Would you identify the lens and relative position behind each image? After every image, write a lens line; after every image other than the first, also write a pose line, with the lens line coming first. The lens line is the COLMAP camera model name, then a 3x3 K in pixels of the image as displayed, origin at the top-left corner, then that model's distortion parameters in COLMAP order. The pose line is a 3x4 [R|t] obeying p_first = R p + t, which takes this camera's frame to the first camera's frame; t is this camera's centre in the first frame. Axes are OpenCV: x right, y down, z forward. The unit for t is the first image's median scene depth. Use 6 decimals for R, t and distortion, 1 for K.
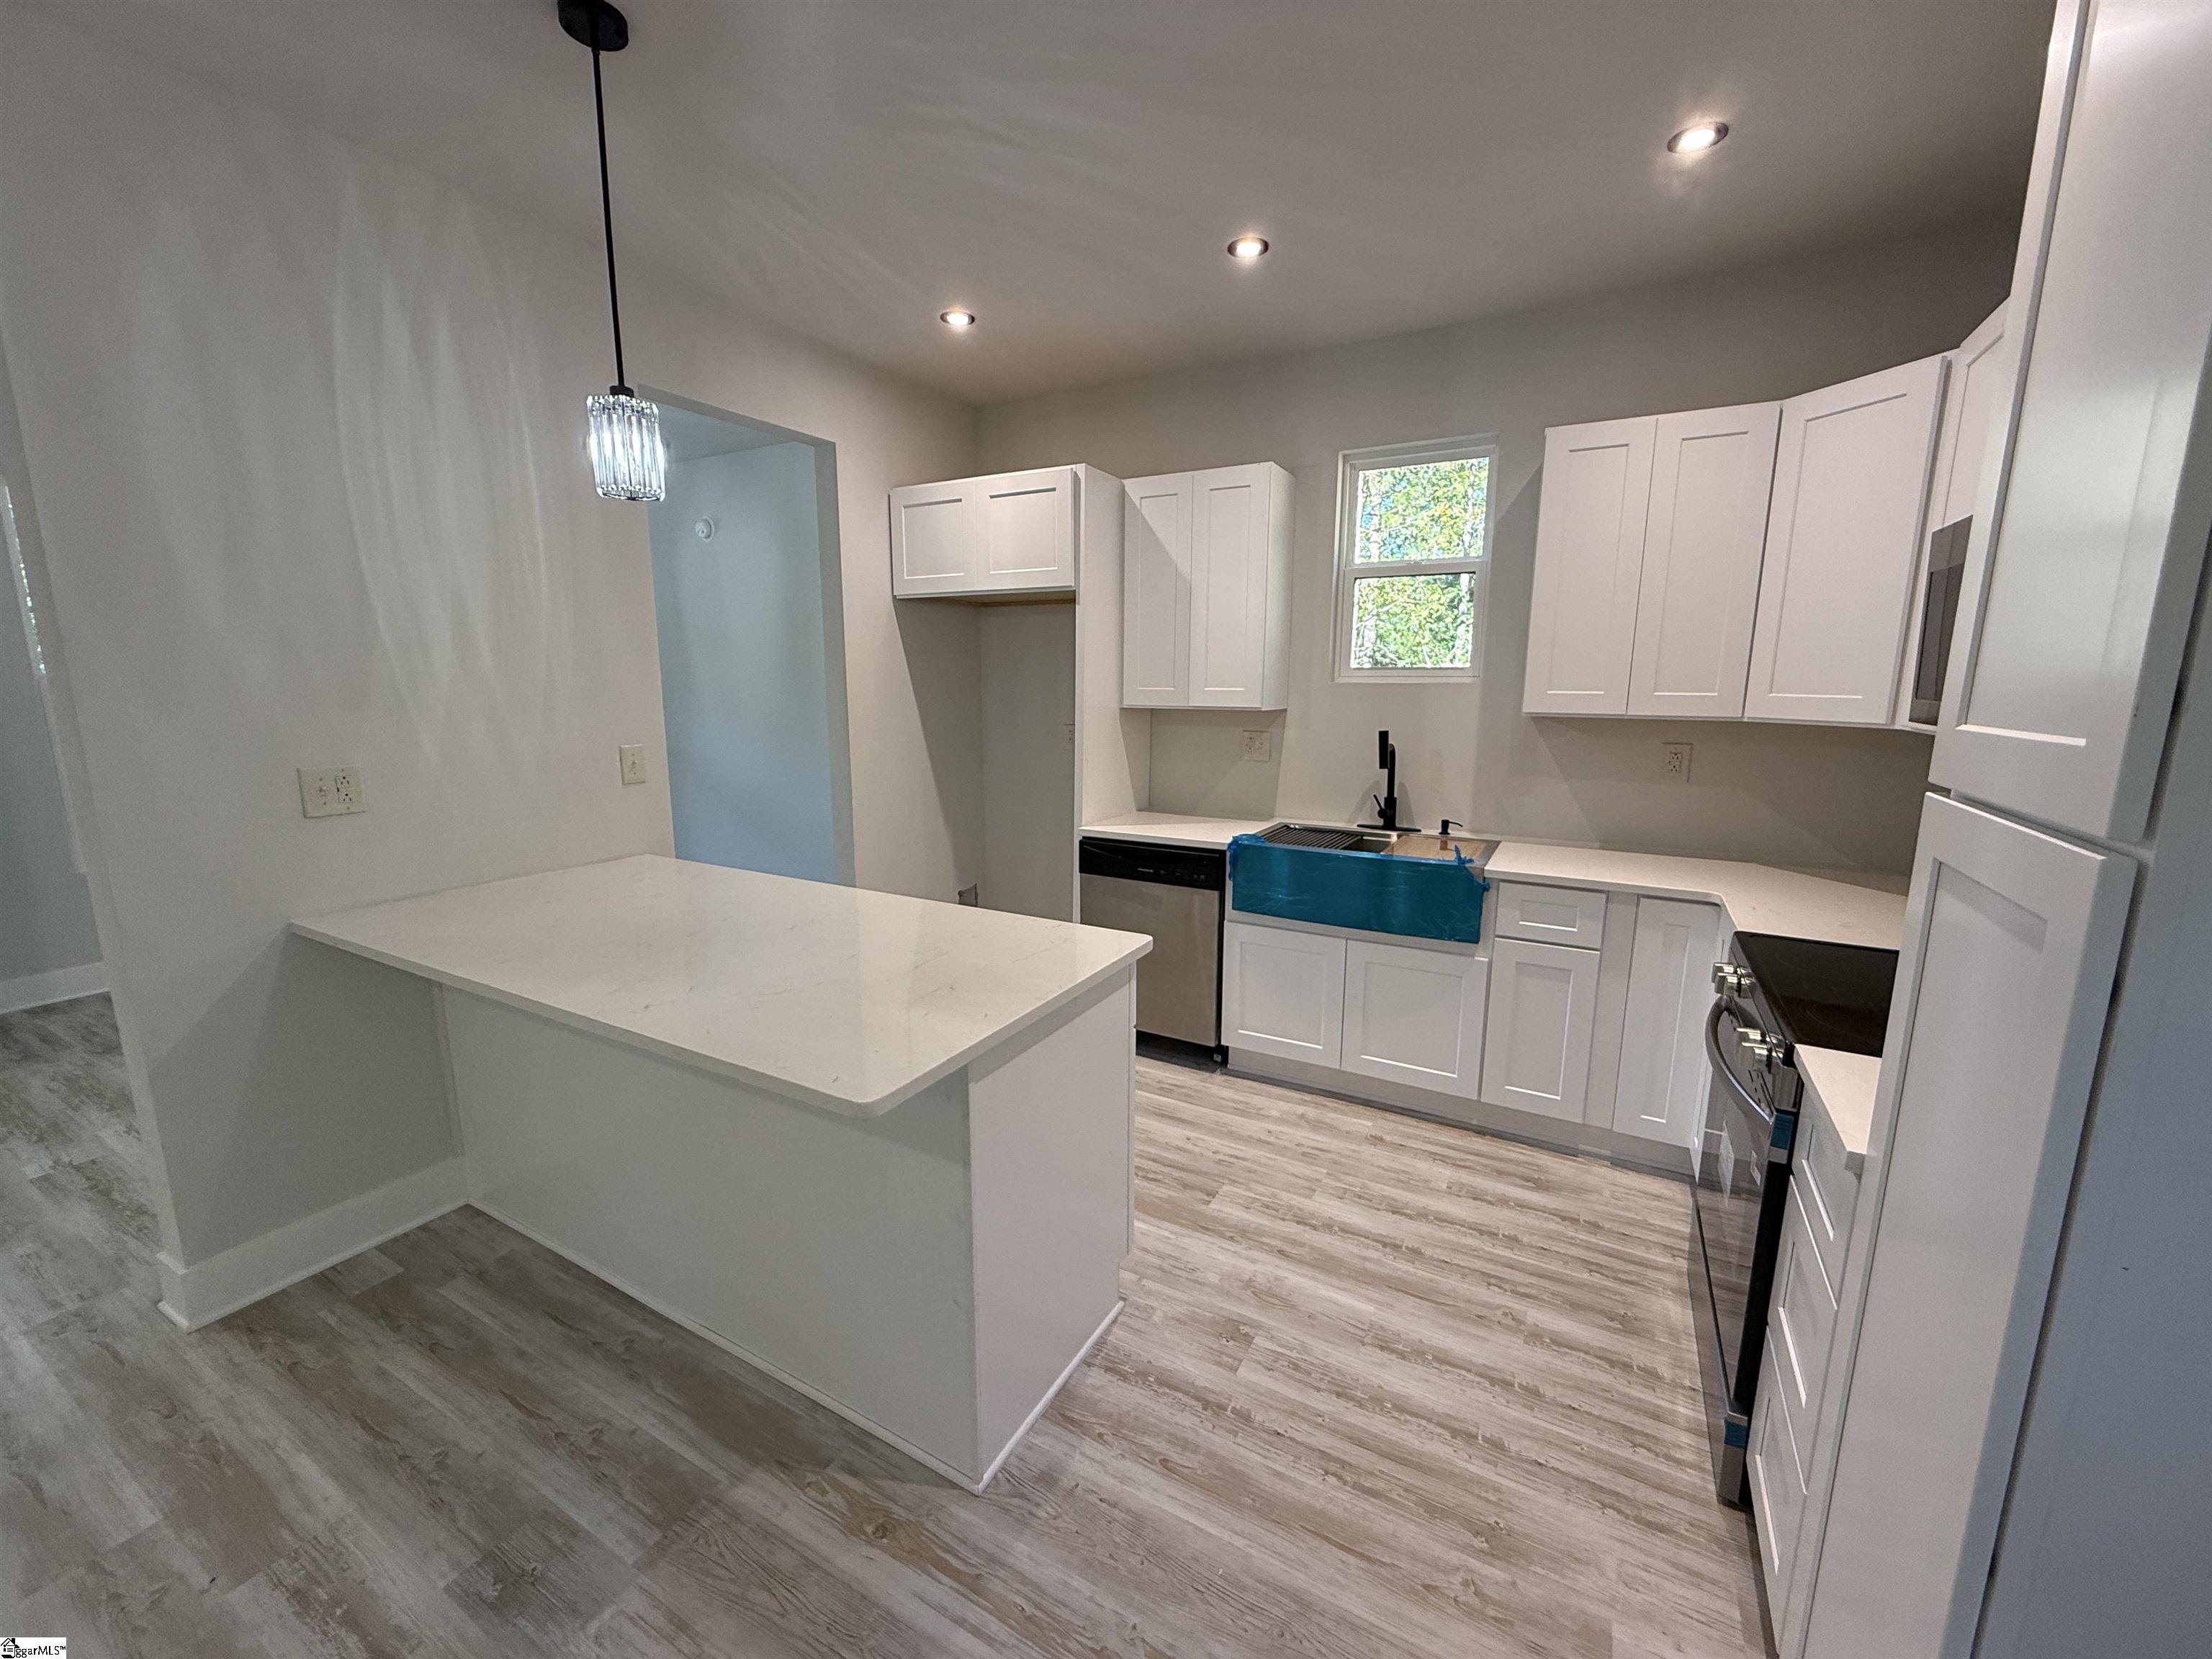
lens RADIAL K [[882.8, 0, 1099.4], [0, 882.8, 828.5], [0, 0, 1]] dist [0.000336, -0.000230]
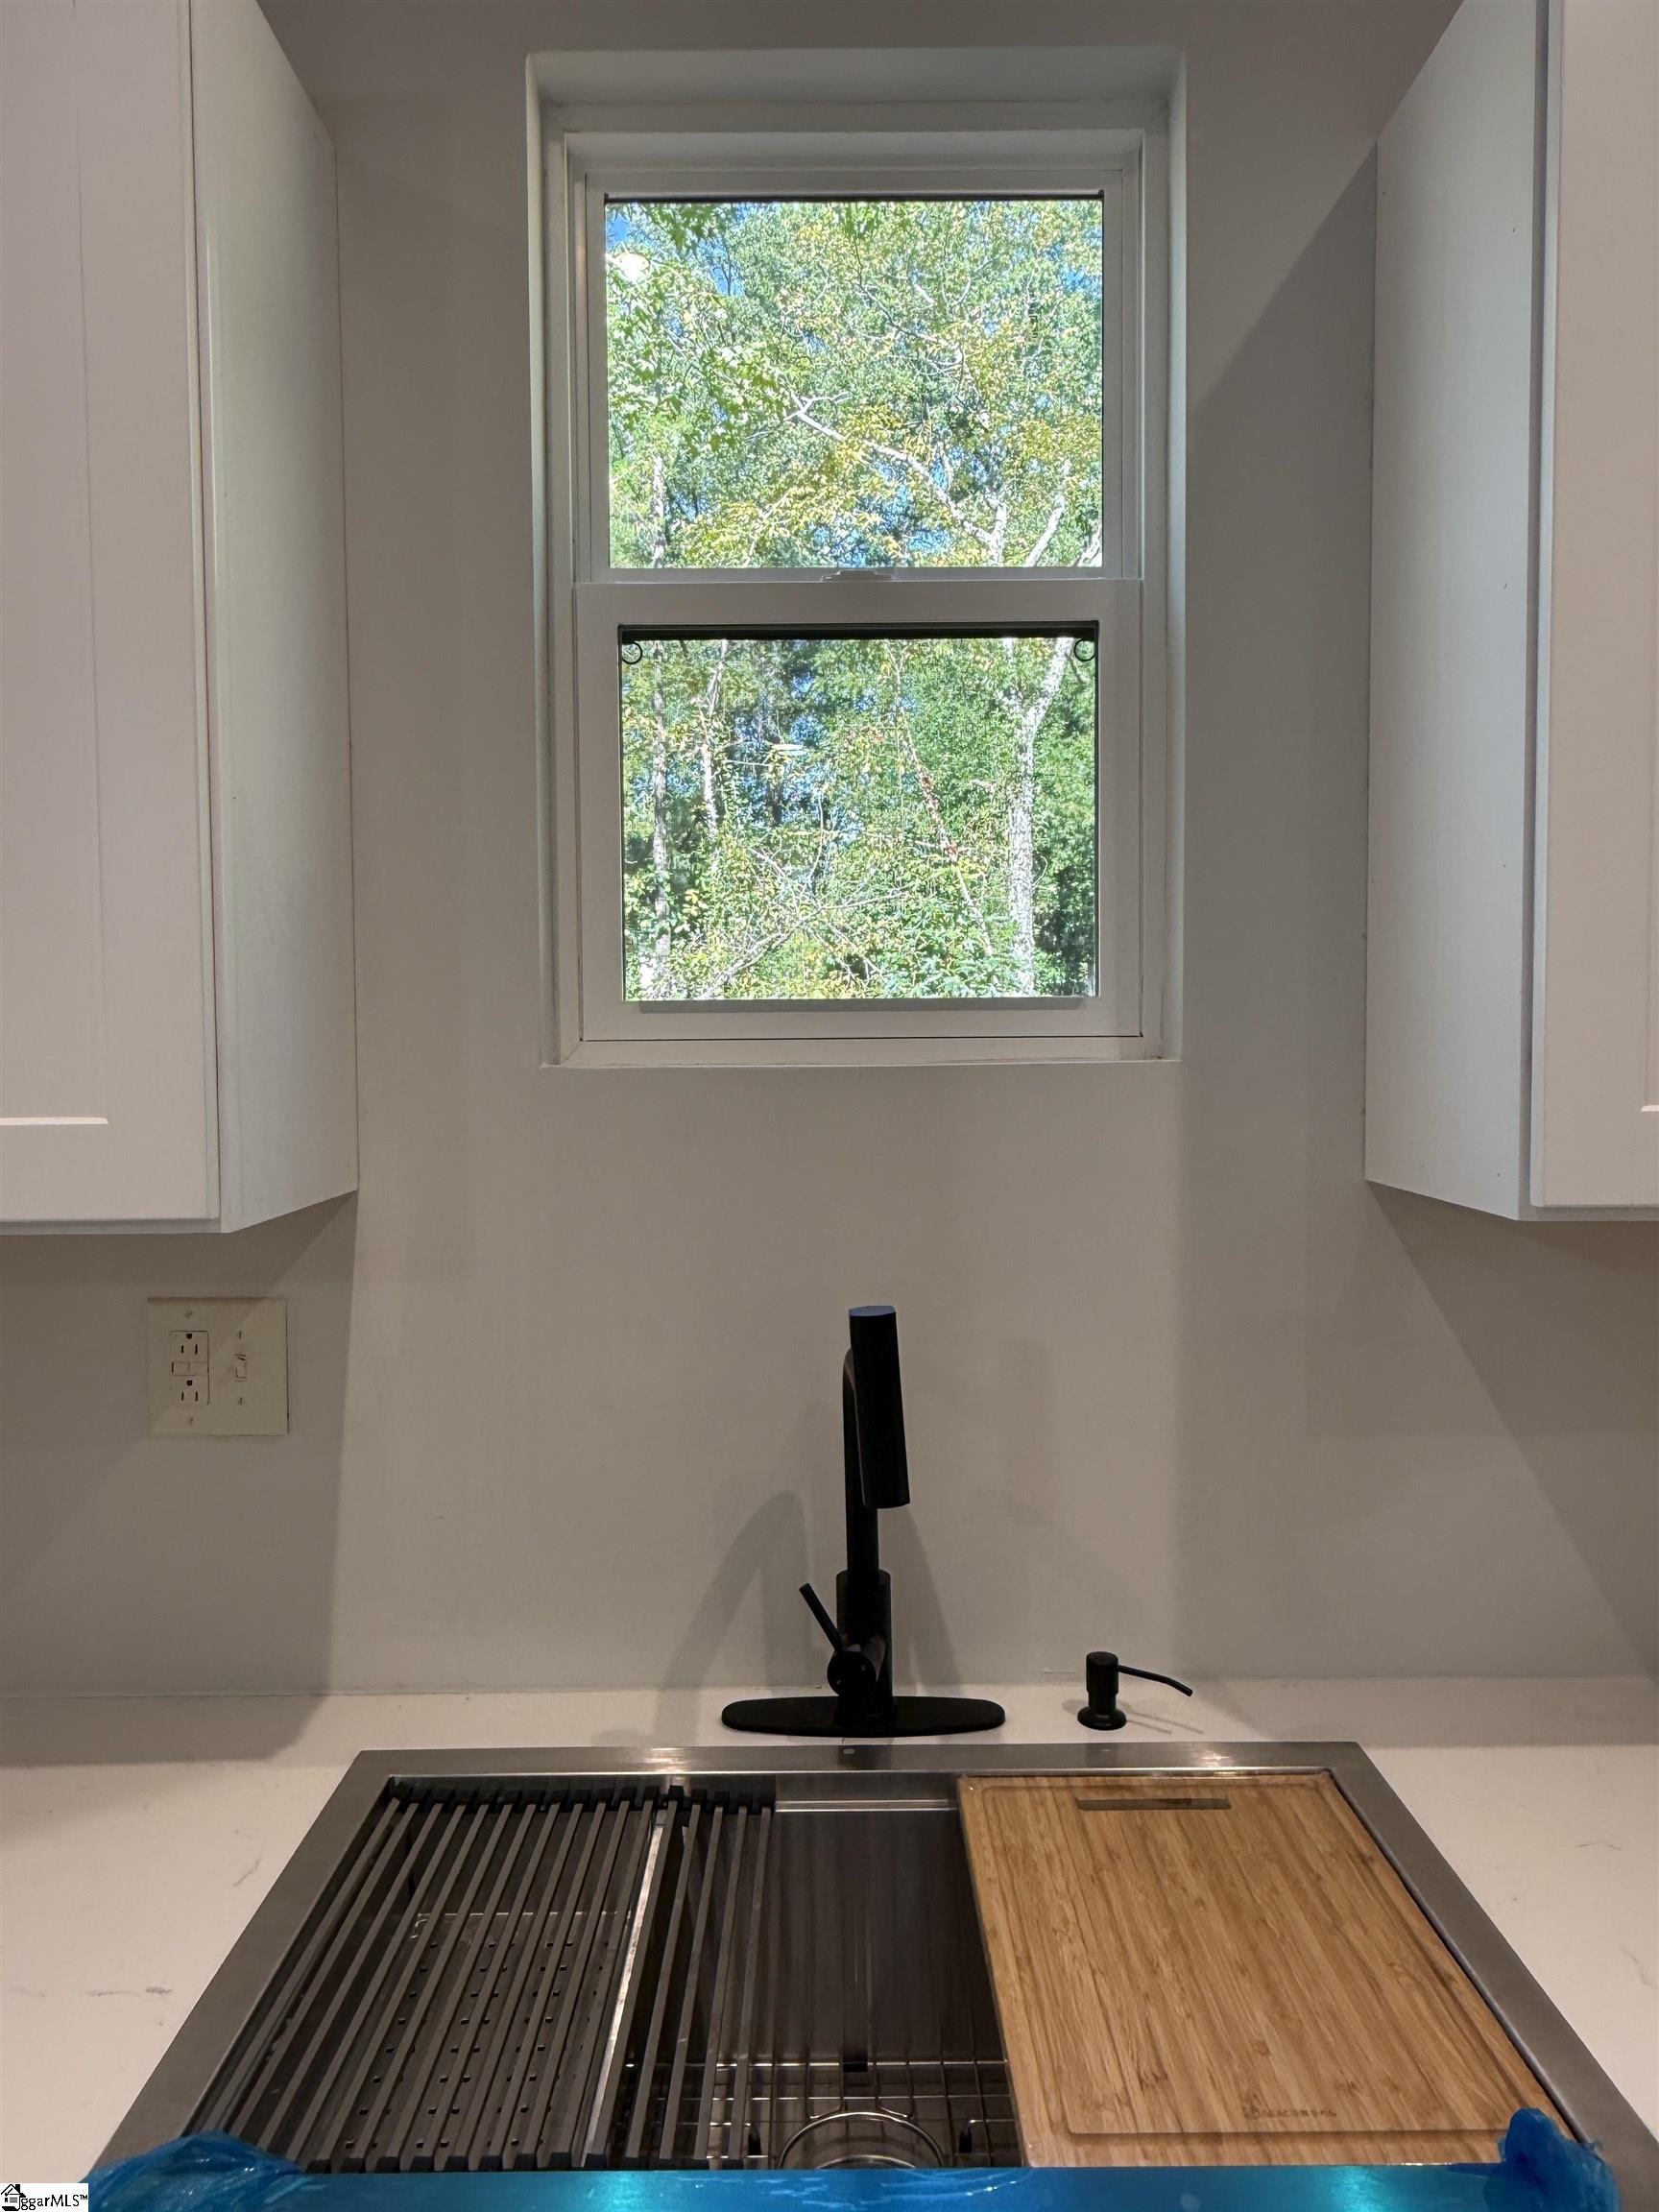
lens RADIAL K [[1550.7, 0, 852.4], [0, 1550.7, 1083.8], [0, 0, 1]] dist [0.040717, -0.001581]
pose [[0.862397, -0.023939, 0.505665, 0.175049], [0.094214, 0.989020, -0.113858, -0.150053], [-0.497387, 0.145831, 0.855184, 0.855430]]
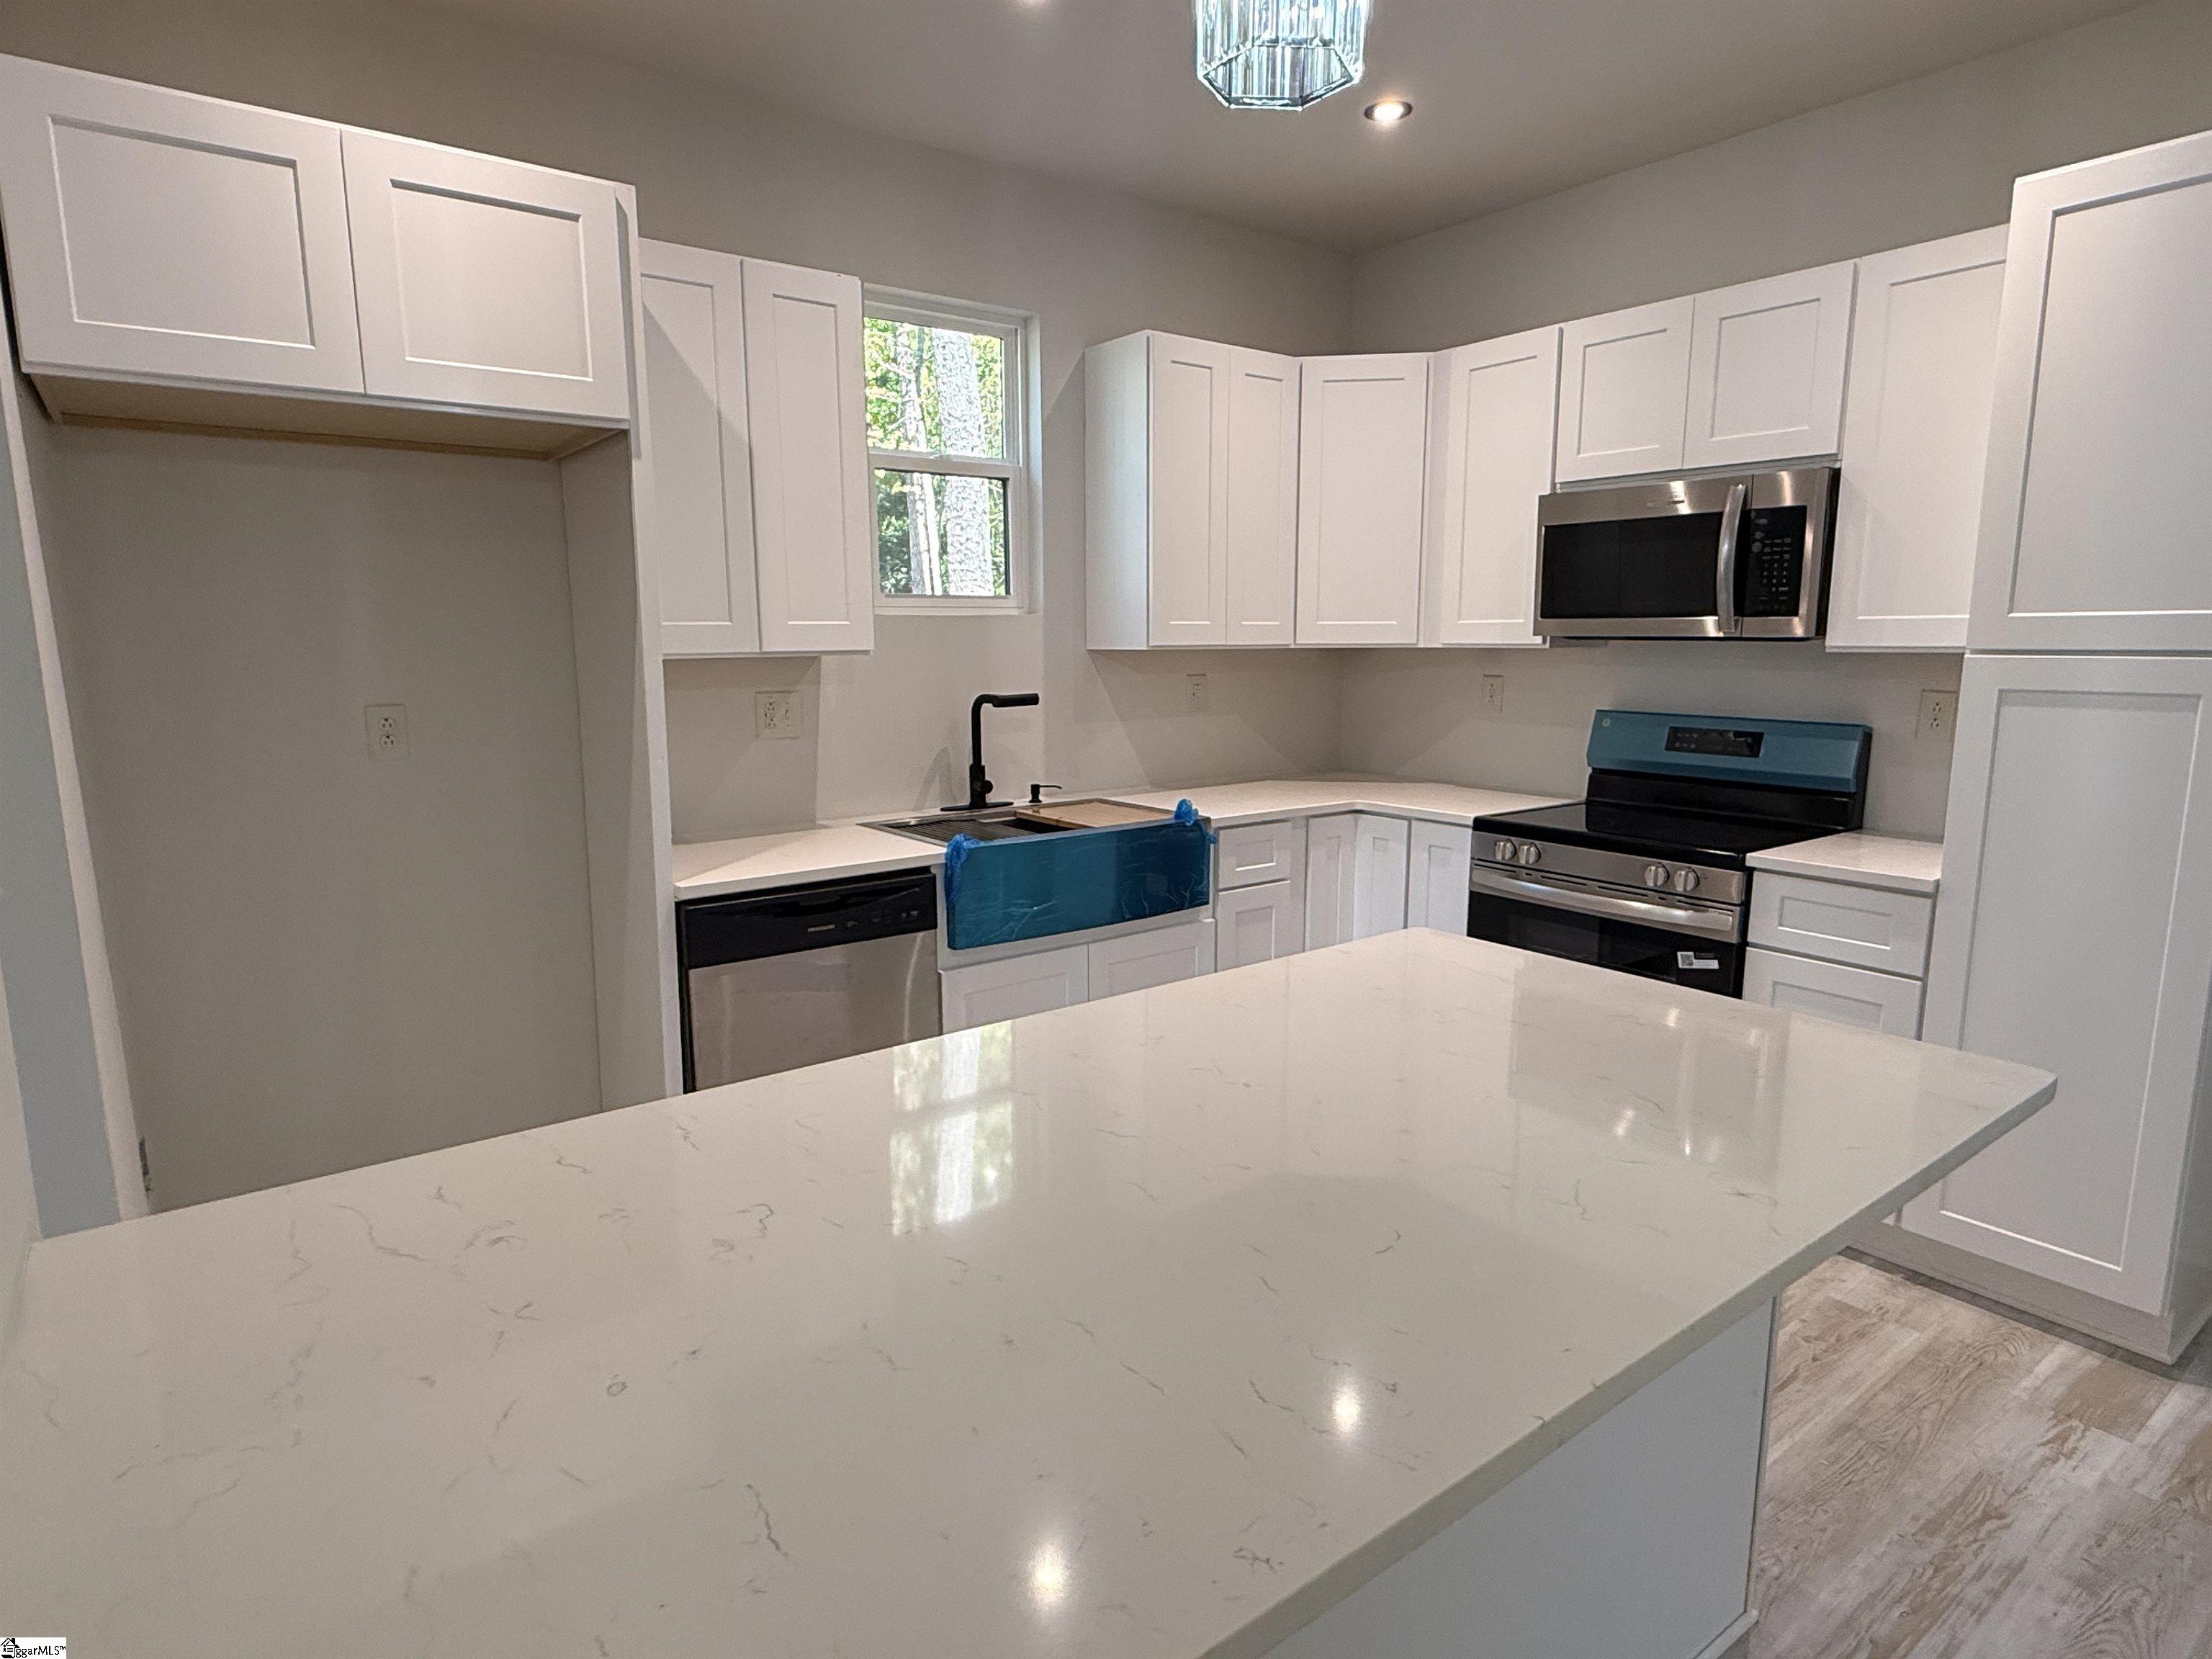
lens RADIAL K [[1218.7, 0, 1095.9], [0, 1218.7, 838.0], [0, 0, 1]] dist [-0.007669, 0.001378]
pose [[0.400689, -0.157760, 0.902530, -0.771849], [0.163128, 0.981609, 0.099160, -0.081161], [-0.901575, 0.107496, 0.419055, 0.625842]]
